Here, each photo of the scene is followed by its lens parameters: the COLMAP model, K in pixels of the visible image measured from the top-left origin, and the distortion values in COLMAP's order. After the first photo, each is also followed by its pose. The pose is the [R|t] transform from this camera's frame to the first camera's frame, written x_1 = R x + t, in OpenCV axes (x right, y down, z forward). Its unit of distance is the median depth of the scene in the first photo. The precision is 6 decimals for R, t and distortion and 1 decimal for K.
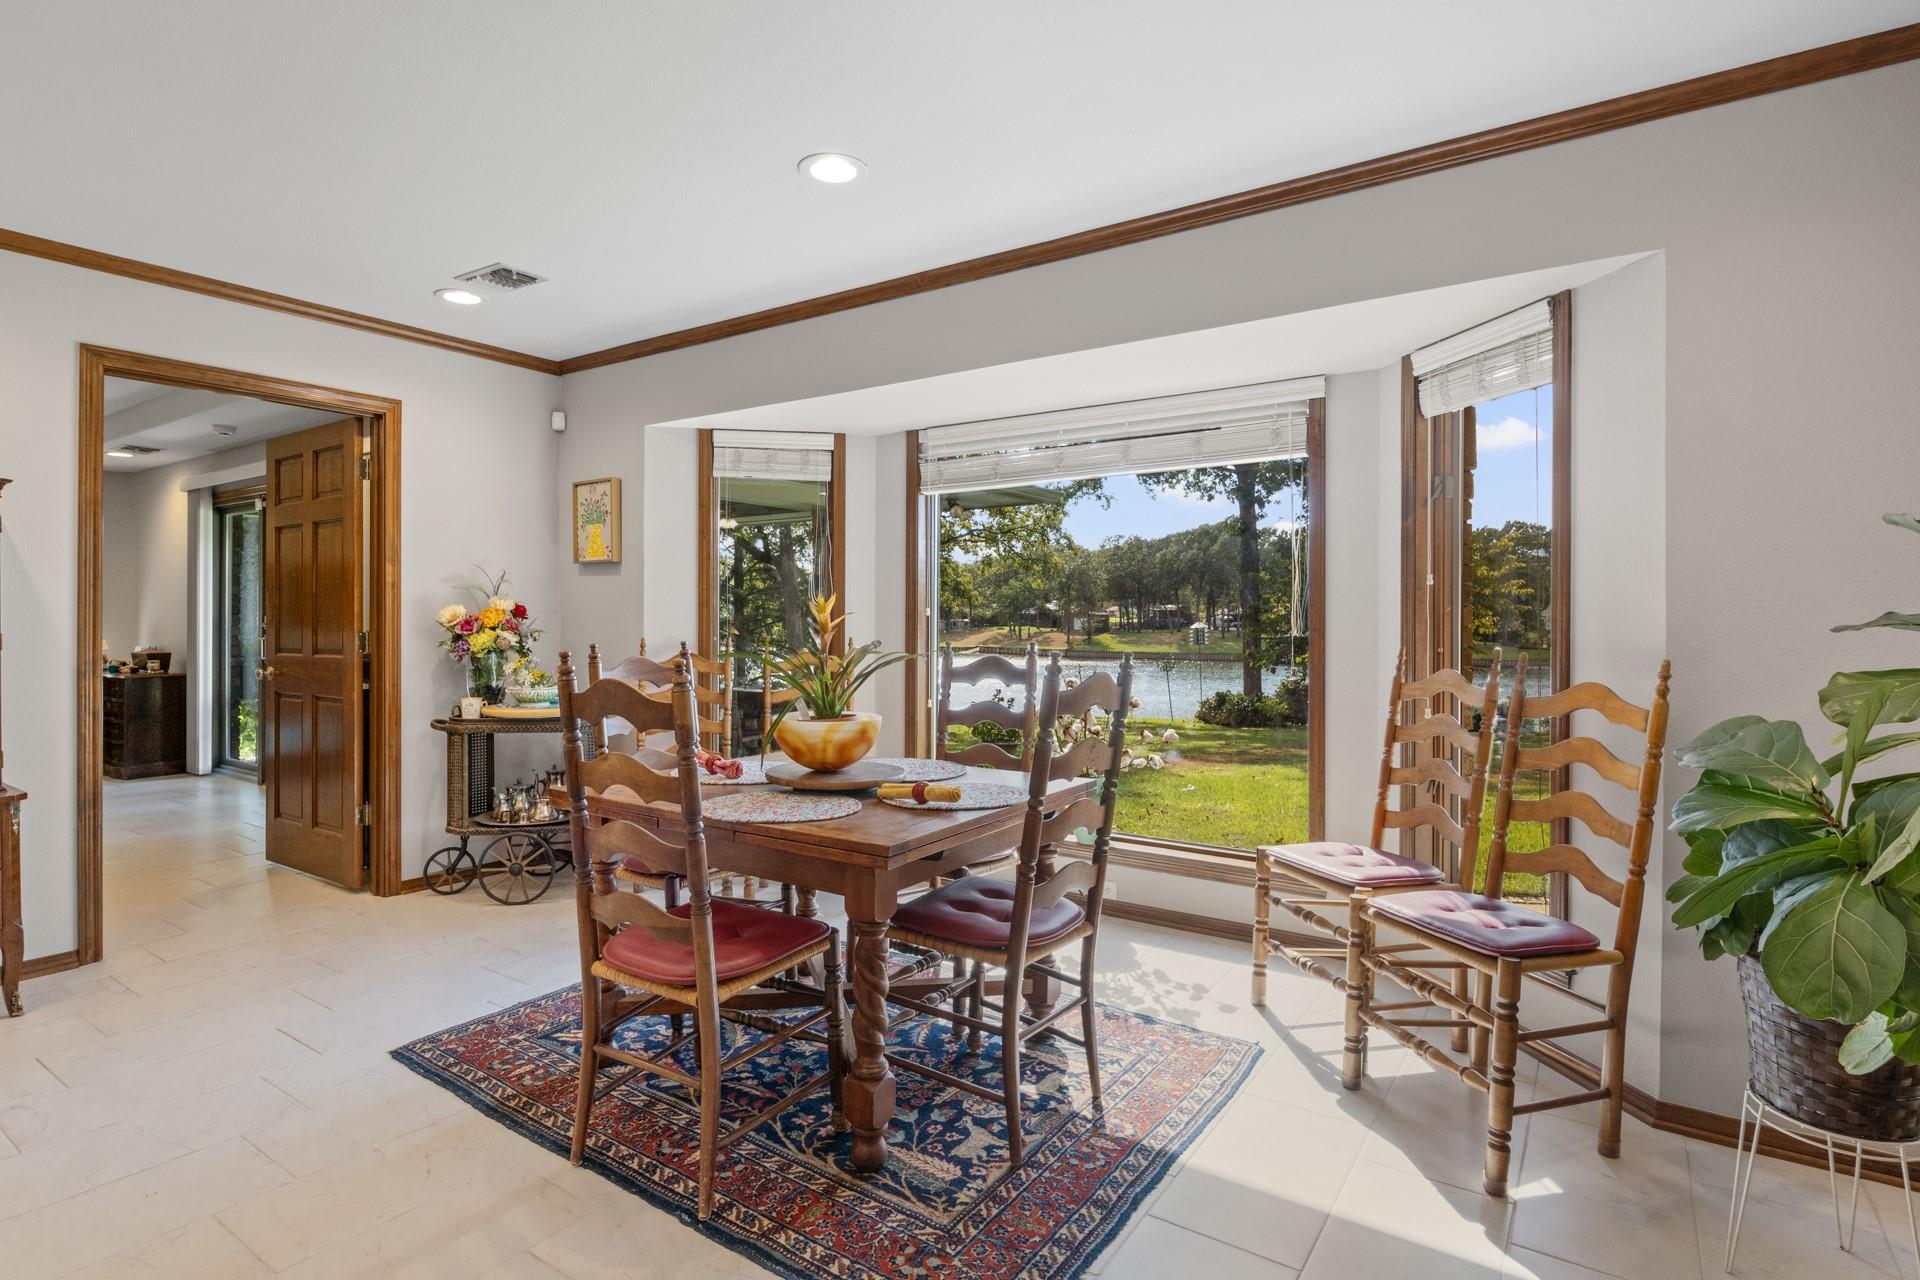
lens RADIAL K [[967.3, 0, 961.8], [0, 967.3, 629.7], [0, 0, 1]] dist [-0.000438, 0.000003]
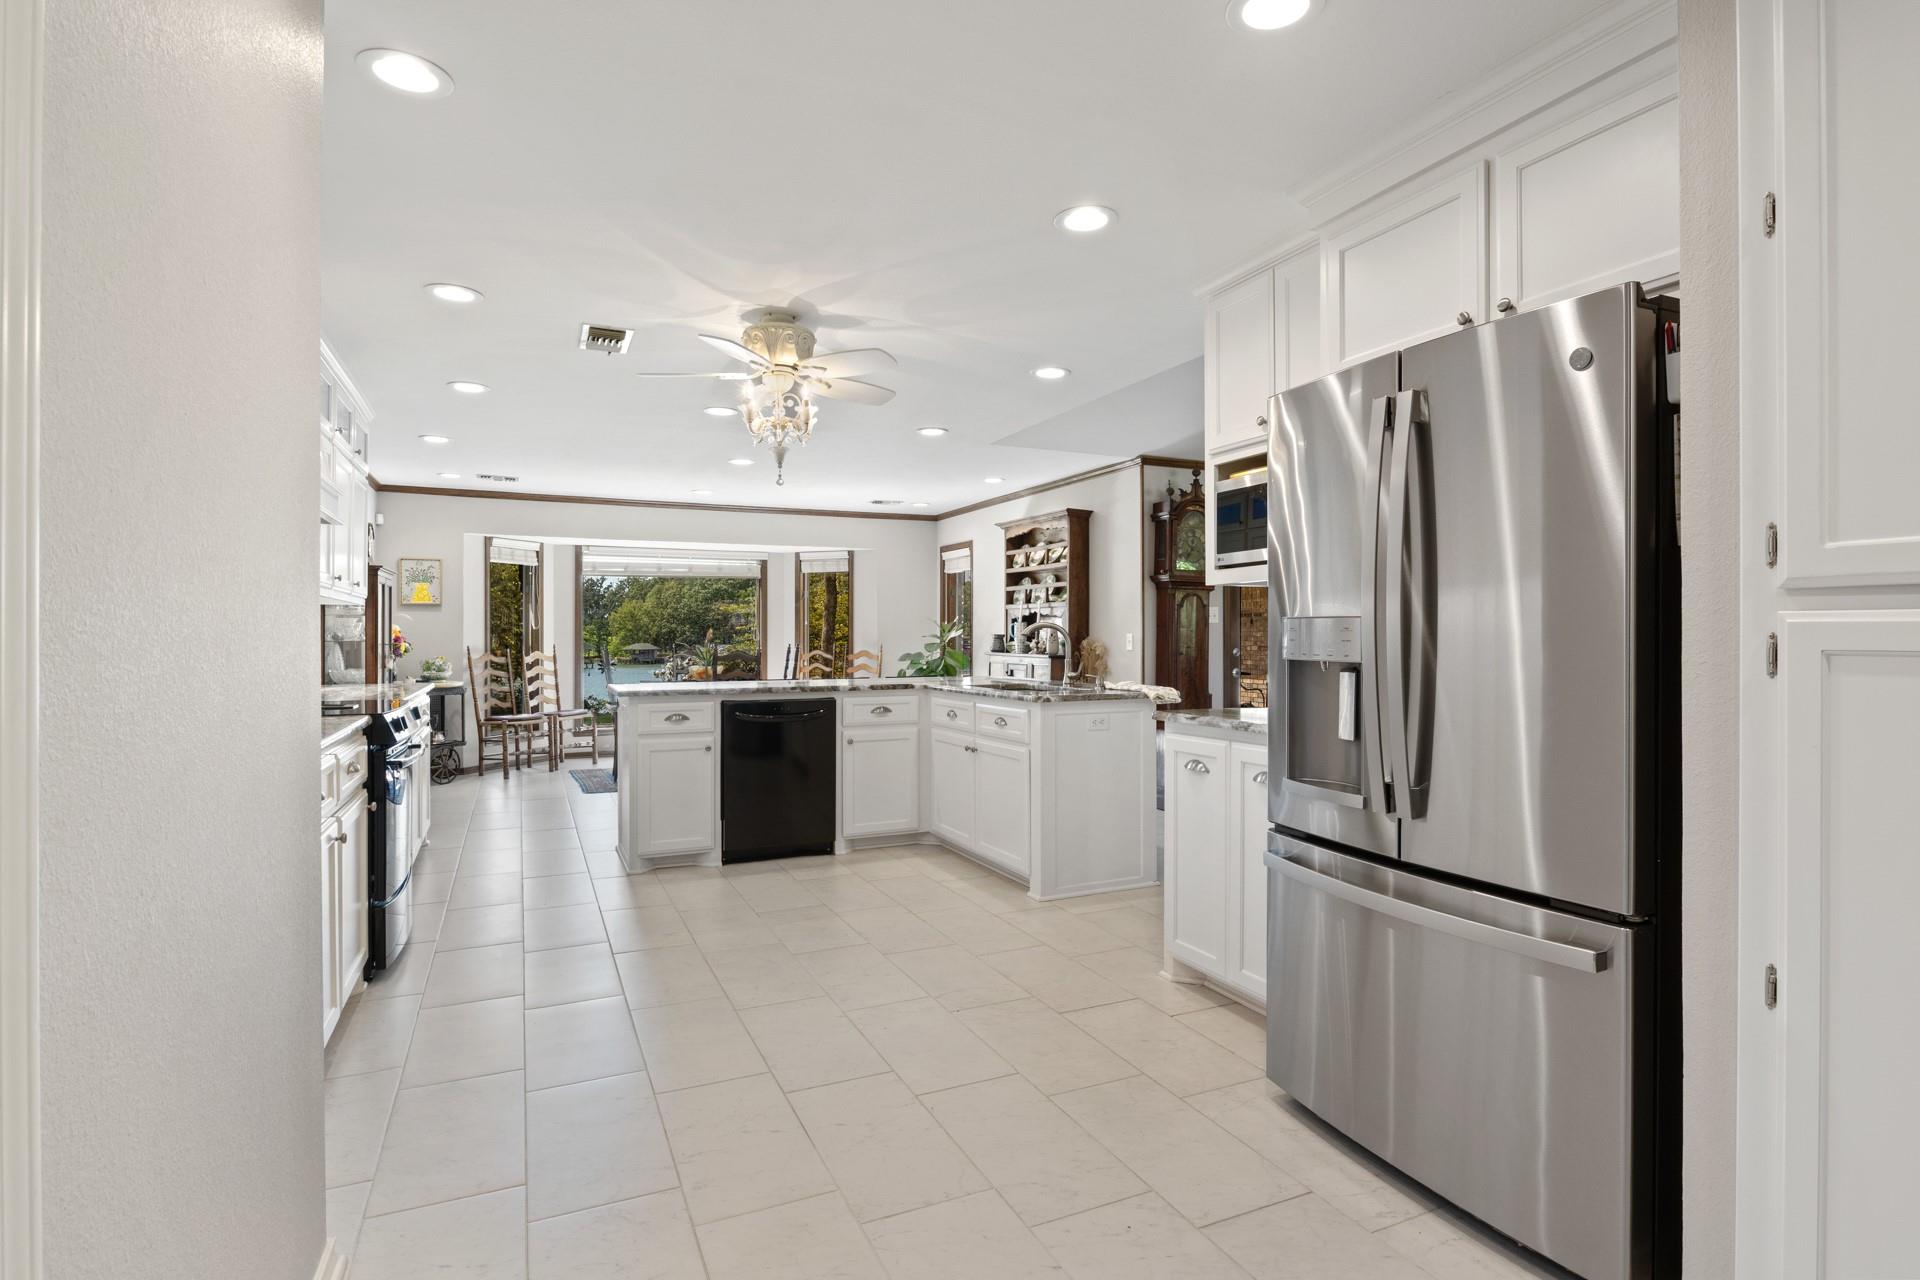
lens RADIAL K [[967.3, 0, 957.3], [0, 967.3, 636.5], [0, 0, 1]] dist [-0.000438, 0.000003]
pose [[0.505022, -0.006217, 0.863084, -1.885939], [0.013386, 0.999910, -0.000630, 0.005201], [-0.863003, 0.011871, 0.505060, -0.996119]]
